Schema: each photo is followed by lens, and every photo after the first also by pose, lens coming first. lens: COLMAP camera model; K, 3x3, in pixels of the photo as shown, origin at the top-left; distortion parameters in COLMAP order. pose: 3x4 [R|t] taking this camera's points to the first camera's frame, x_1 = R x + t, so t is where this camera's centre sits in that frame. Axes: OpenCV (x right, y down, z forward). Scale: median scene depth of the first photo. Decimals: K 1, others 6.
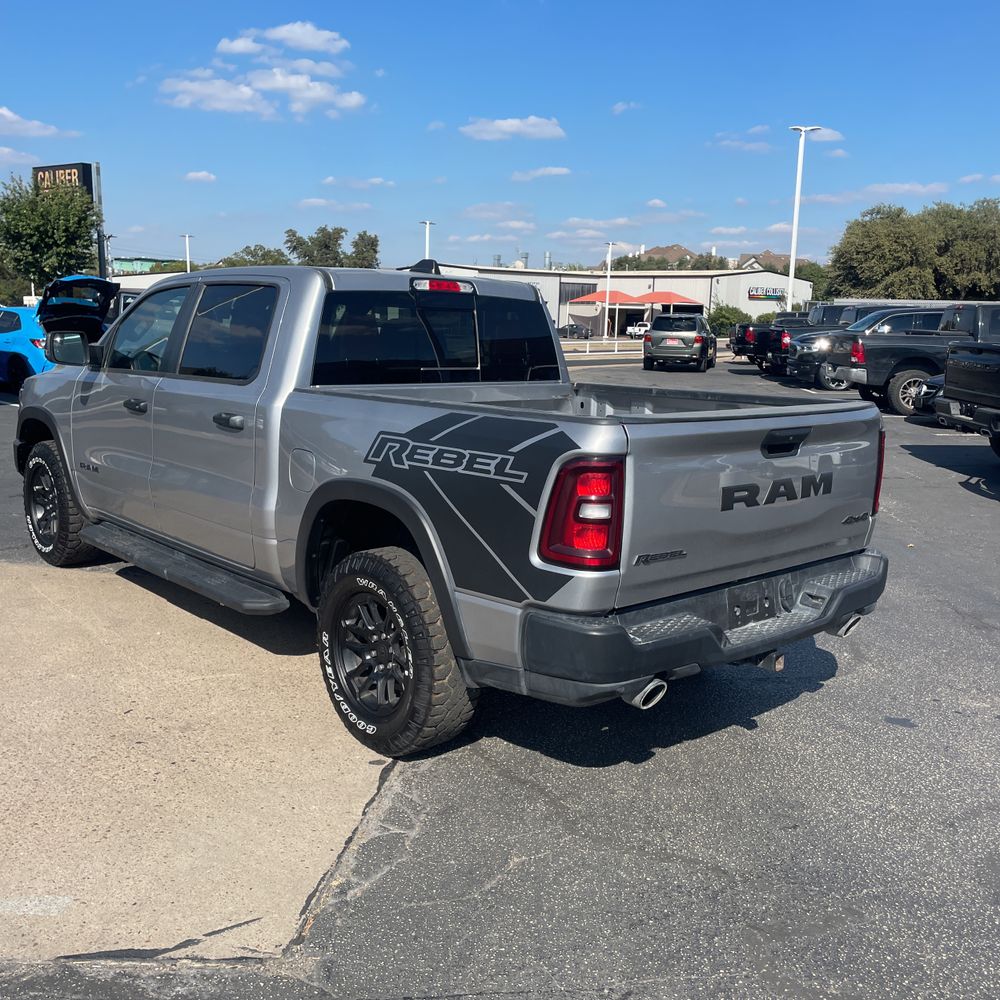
lens RADIAL K [[1010.4, 0, 503.3], [0, 1010.4, 500.6], [0, 0, 1]] dist [0.122483, -0.205422]
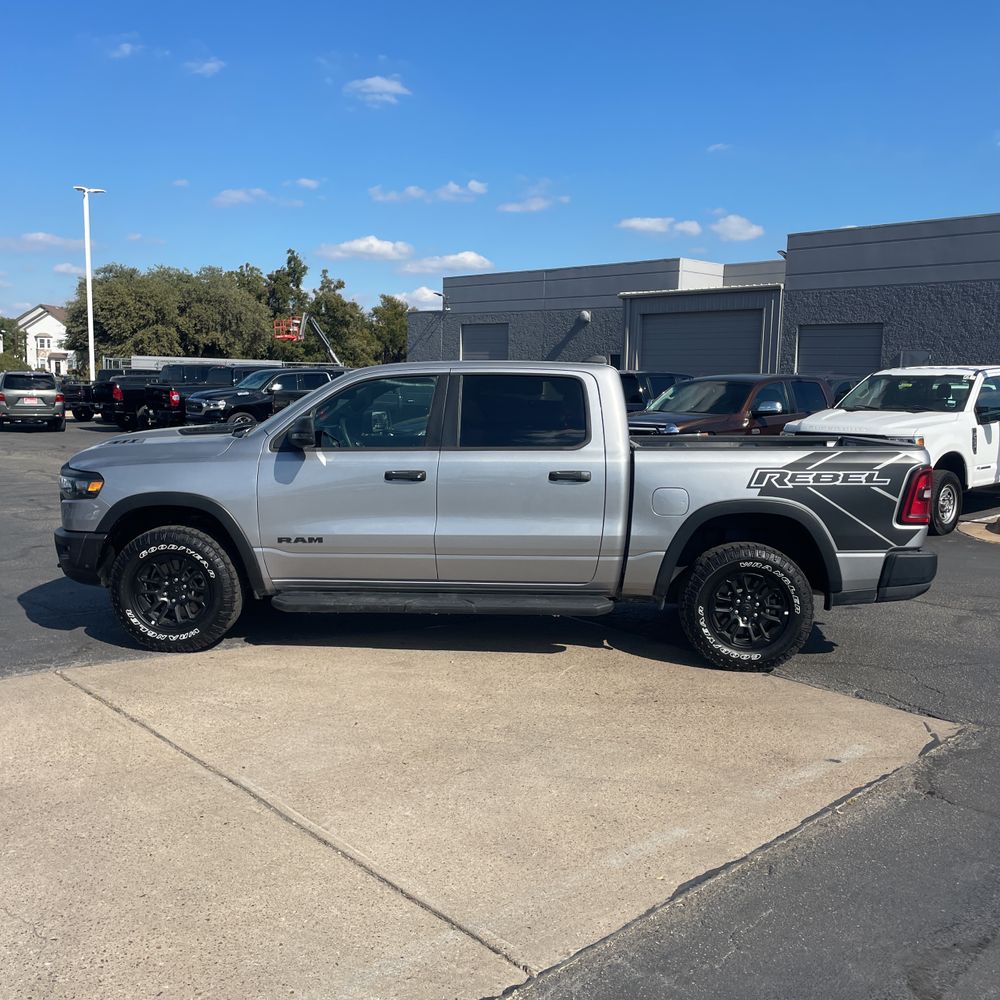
lens RADIAL K [[1021.5, 0, 506.7], [0, 1021.5, 495.6], [0, 0, 1]] dist [0.099426, -0.120699]
pose [[0.702867, -0.092728, 0.705251, -1.294406], [0.131264, 0.991347, -0.000476, -0.063227], [-0.699105, 0.092909, 0.708958, 0.097114]]
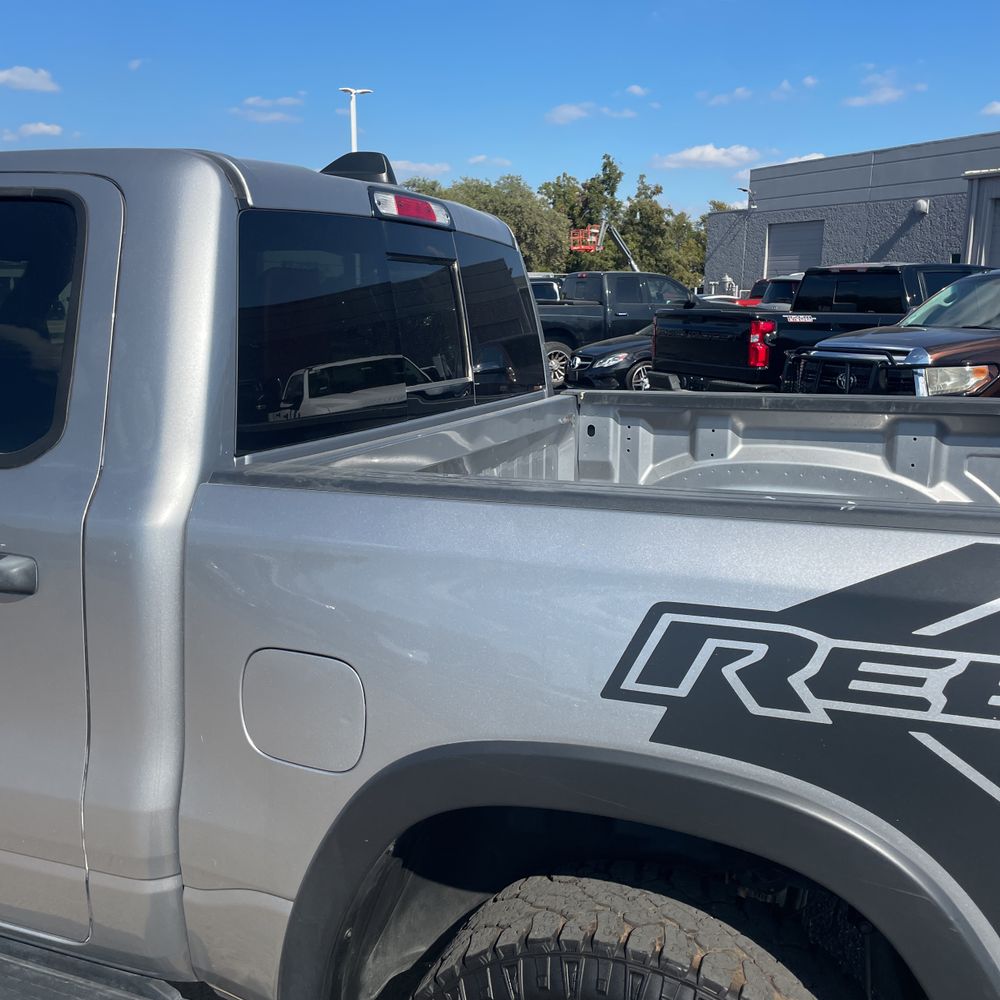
lens RADIAL K [[1010.4, 0, 503.3], [0, 1010.4, 500.6], [0, 0, 1]] dist [0.122483, -0.205422]
pose [[0.897435, -0.107563, 0.427833, -0.254308], [0.097094, 0.994198, 0.046286, -0.101291], [-0.430329, 0.000002, 0.902672, 0.593438]]
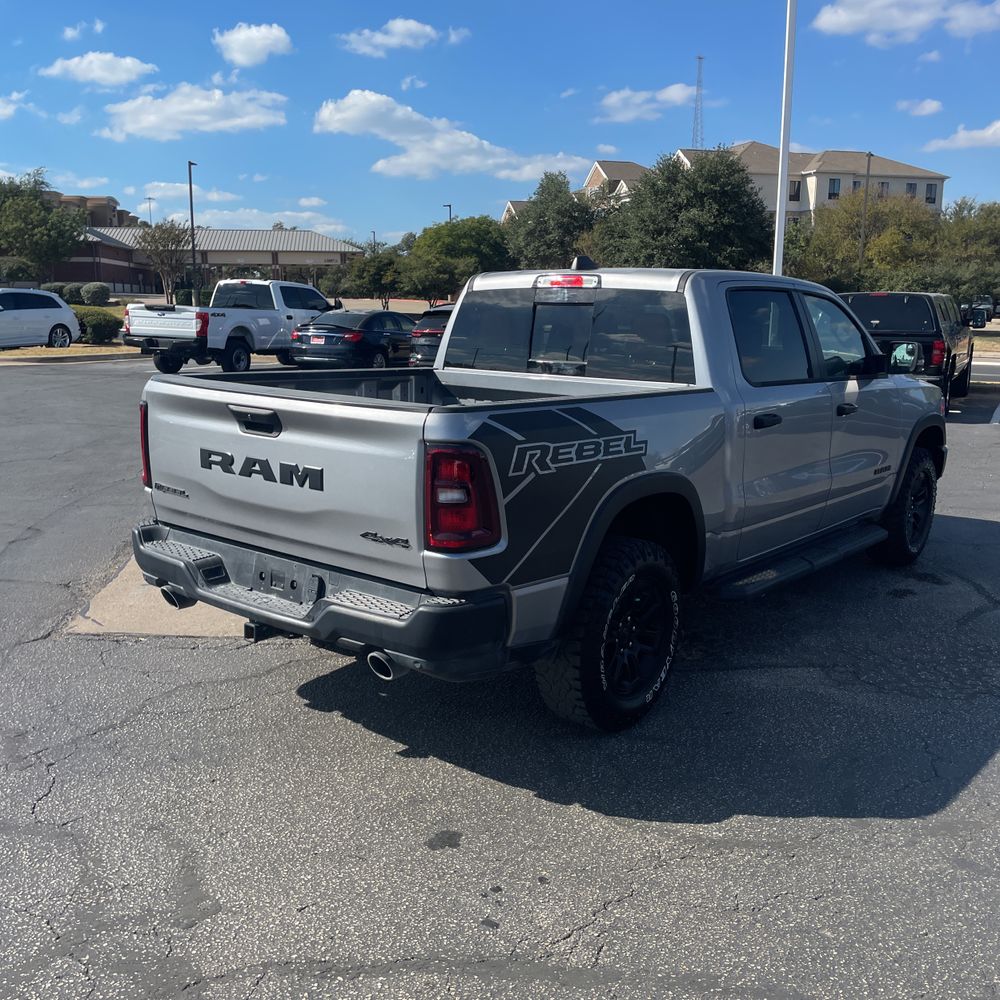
lens RADIAL K [[1008.6, 0, 502.6], [0, 1008.6, 502.1], [0, 0, 1]] dist [0.077193, -0.067482]
pose [[0.150981, 0.163573, -0.974910, 1.044902], [-0.187835, 0.972995, 0.134162, -0.127455], [0.970527, 0.162866, 0.177628, 0.844776]]
